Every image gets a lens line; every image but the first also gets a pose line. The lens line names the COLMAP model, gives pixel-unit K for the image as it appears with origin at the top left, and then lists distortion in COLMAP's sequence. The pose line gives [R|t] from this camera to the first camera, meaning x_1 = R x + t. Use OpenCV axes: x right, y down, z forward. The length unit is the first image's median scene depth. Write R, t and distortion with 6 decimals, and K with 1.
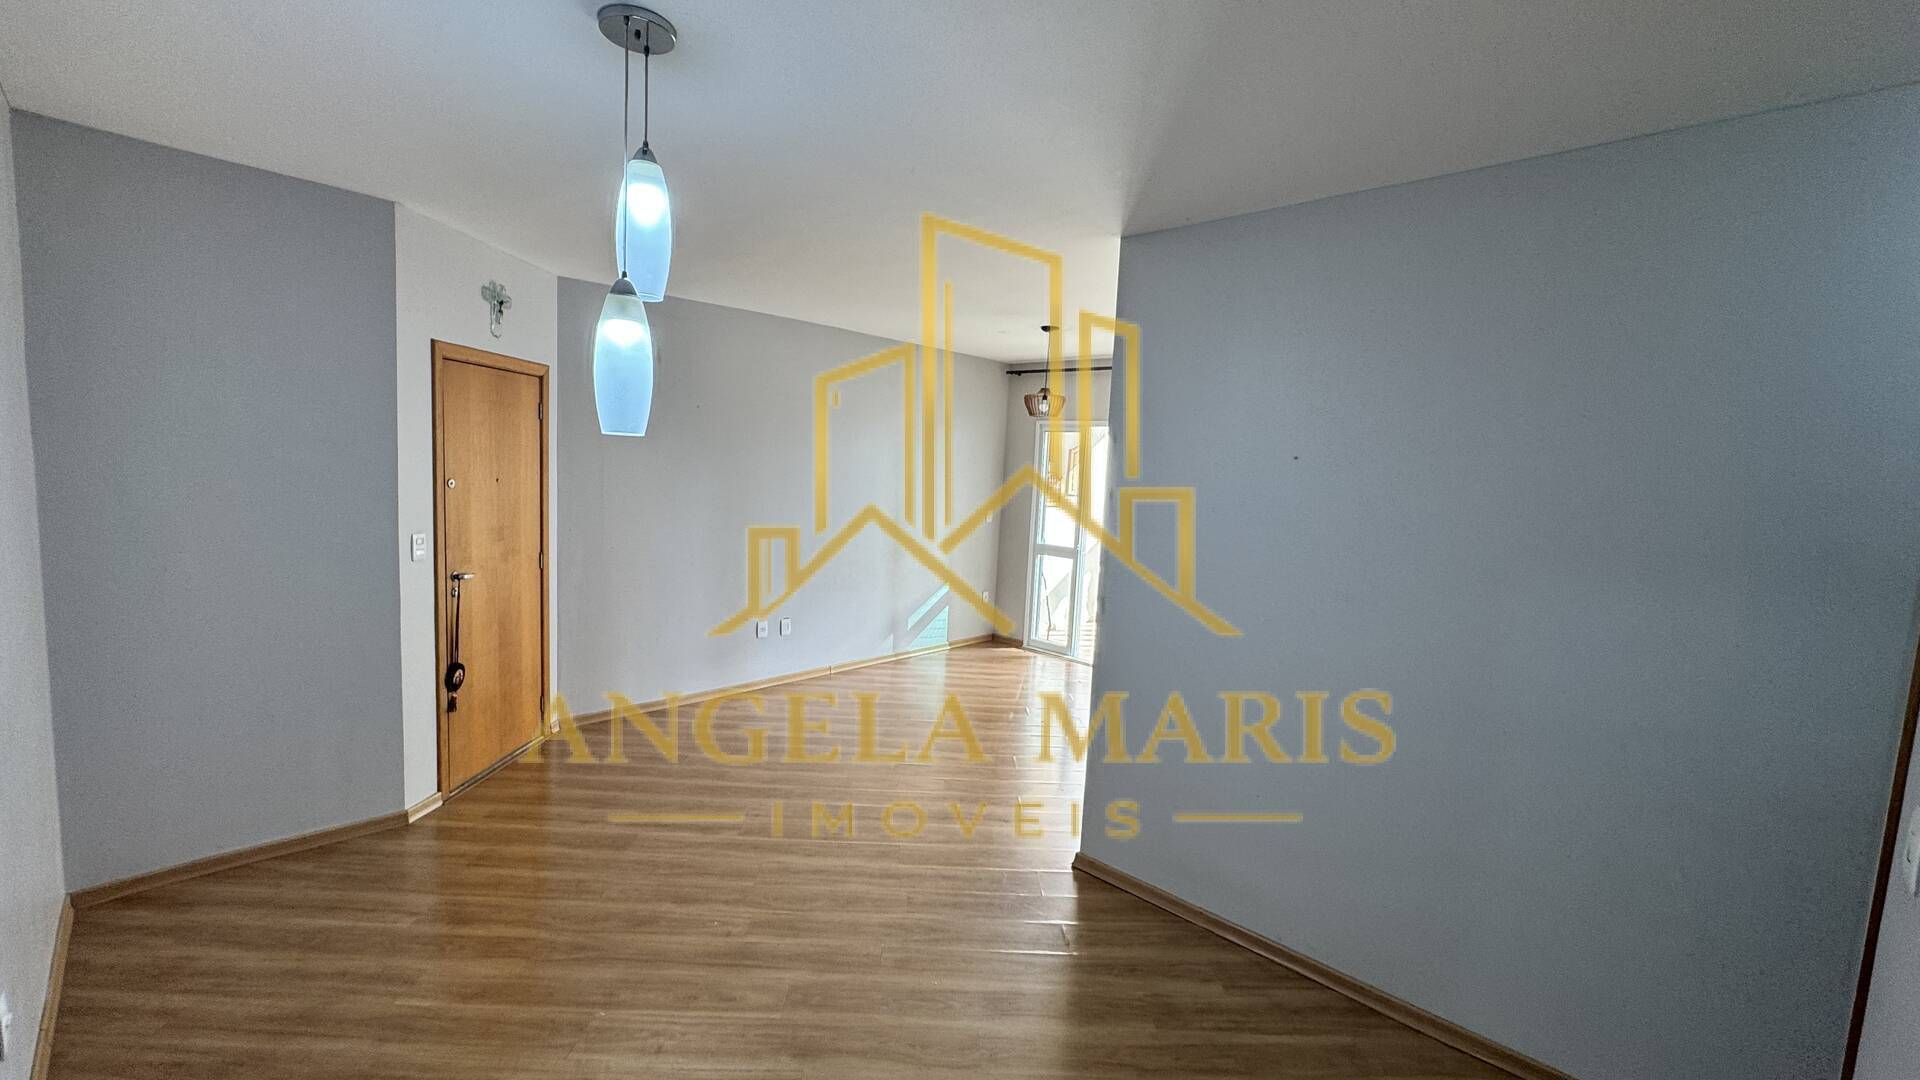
lens RADIAL K [[768.5, 0, 958.1], [0, 768.5, 538.4], [0, 0, 1]] dist [-0.002354, -0.000188]
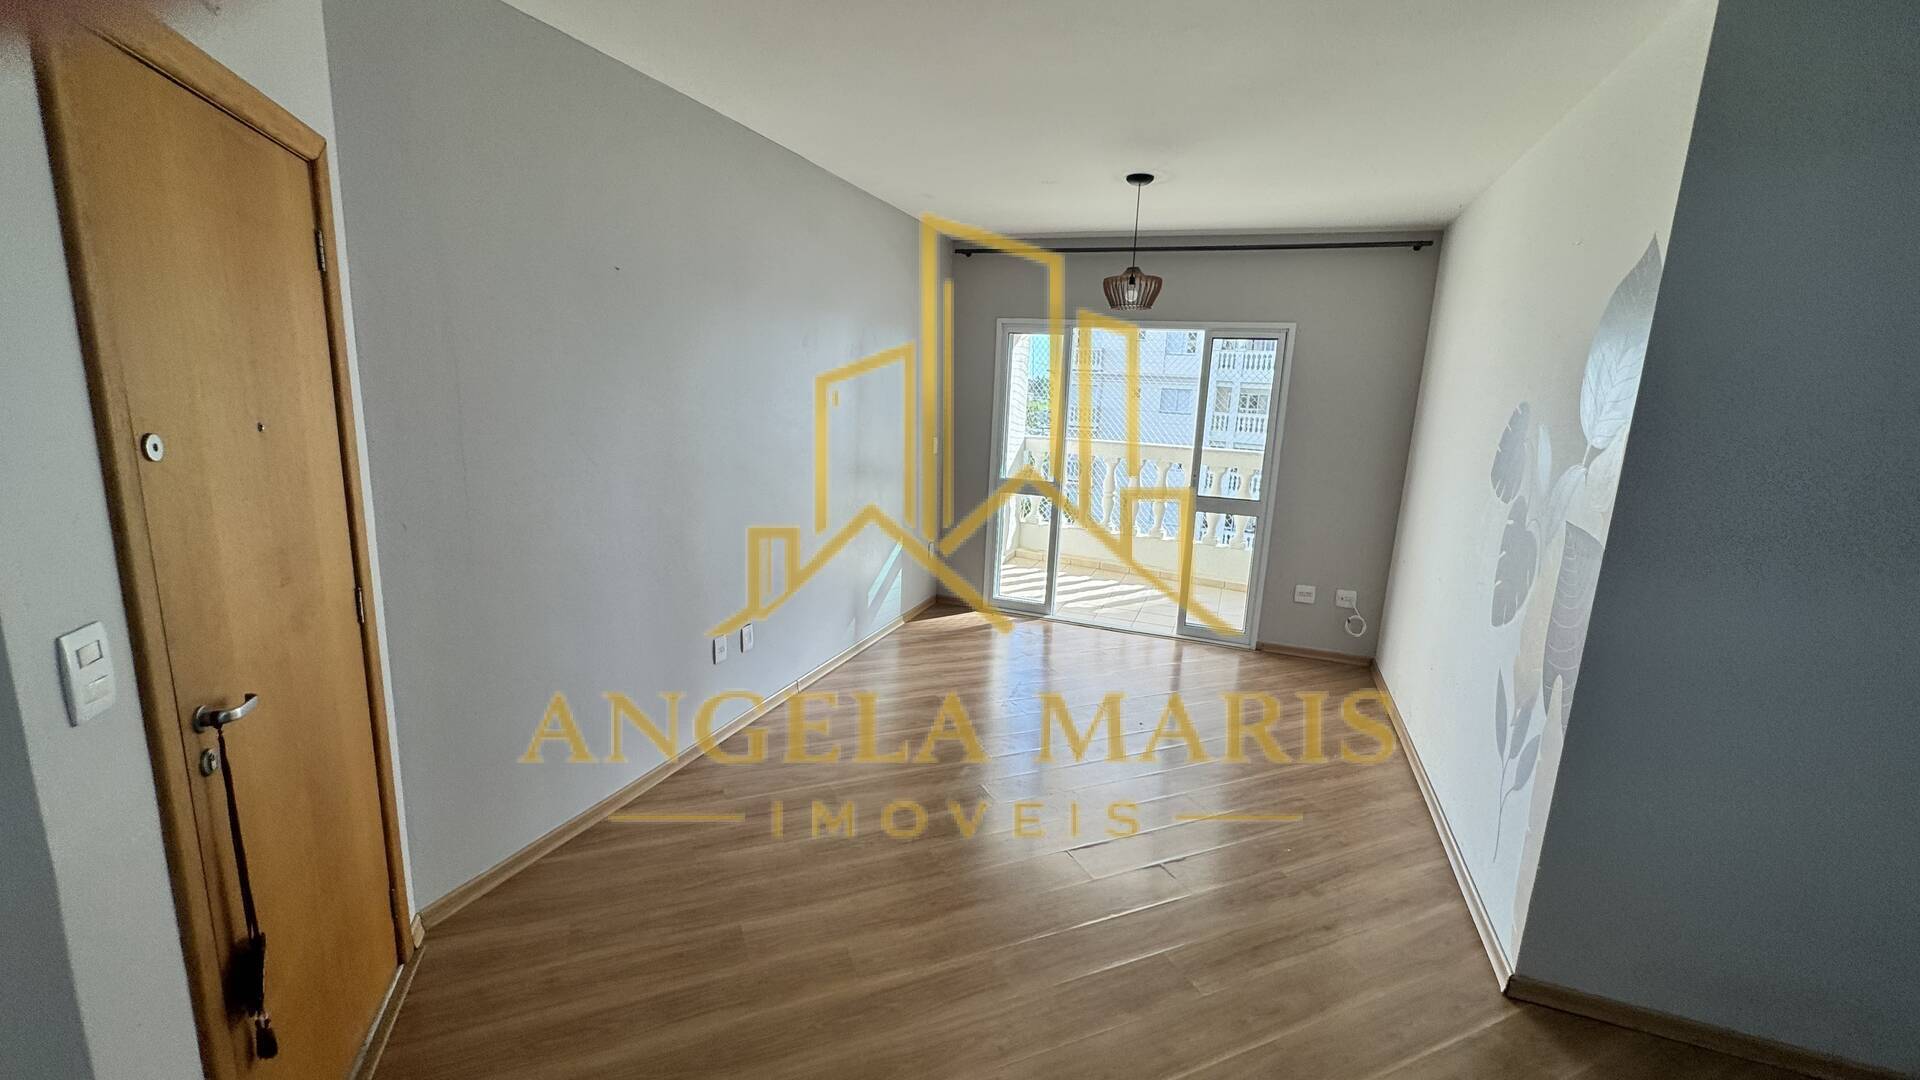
lens RADIAL K [[768.5, 0, 959.1], [0, 768.5, 543.0], [0, 0, 1]] dist [-0.002354, -0.000188]
pose [[0.922755, -0.082498, 0.376453, -0.319693], [0.035909, 0.990975, 0.129149, -0.041780], [-0.383710, -0.105655, 0.917390, 0.385760]]
